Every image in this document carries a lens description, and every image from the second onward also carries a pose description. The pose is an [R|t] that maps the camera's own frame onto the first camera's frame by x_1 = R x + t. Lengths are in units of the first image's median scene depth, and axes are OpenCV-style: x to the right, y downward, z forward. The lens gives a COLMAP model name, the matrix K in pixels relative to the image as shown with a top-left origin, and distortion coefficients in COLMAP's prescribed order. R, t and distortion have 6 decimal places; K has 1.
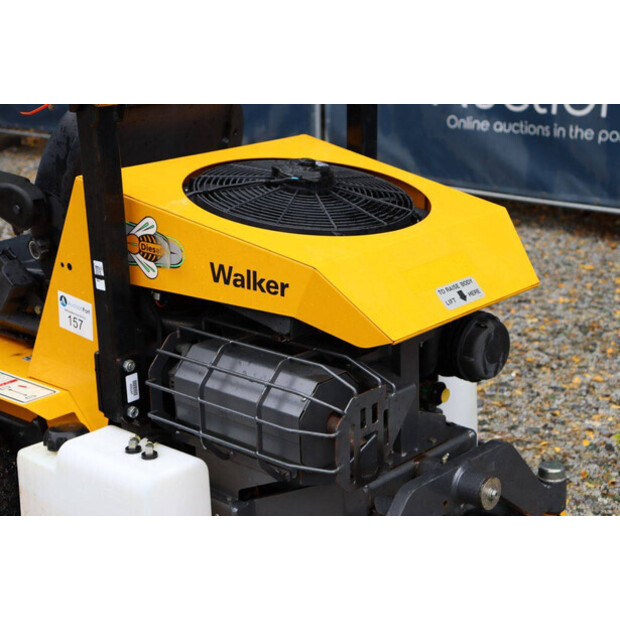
lens RADIAL K [[1066.3, 0, 310.0], [0, 1066.3, 310.0], [0, 0, 1]] dist [0.166683, 0.032766]
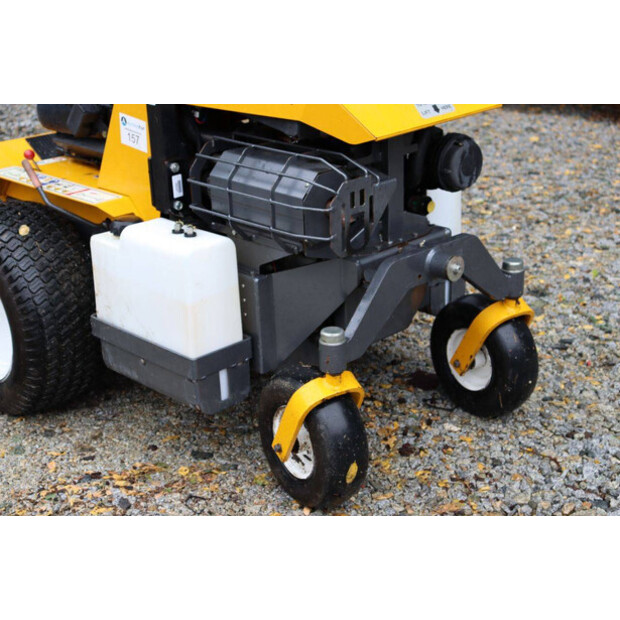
lens RADIAL K [[1007.8, 0, 310.0], [0, 1007.8, 310.0], [0, 0, 1]] dist [0.127900, 0.122704]
pose [[0.998577, 0.015974, -0.050874, 0.051154], [-0.011597, 0.996295, 0.085214, 0.106479], [0.052047, -0.084503, 0.995063, -0.186708]]
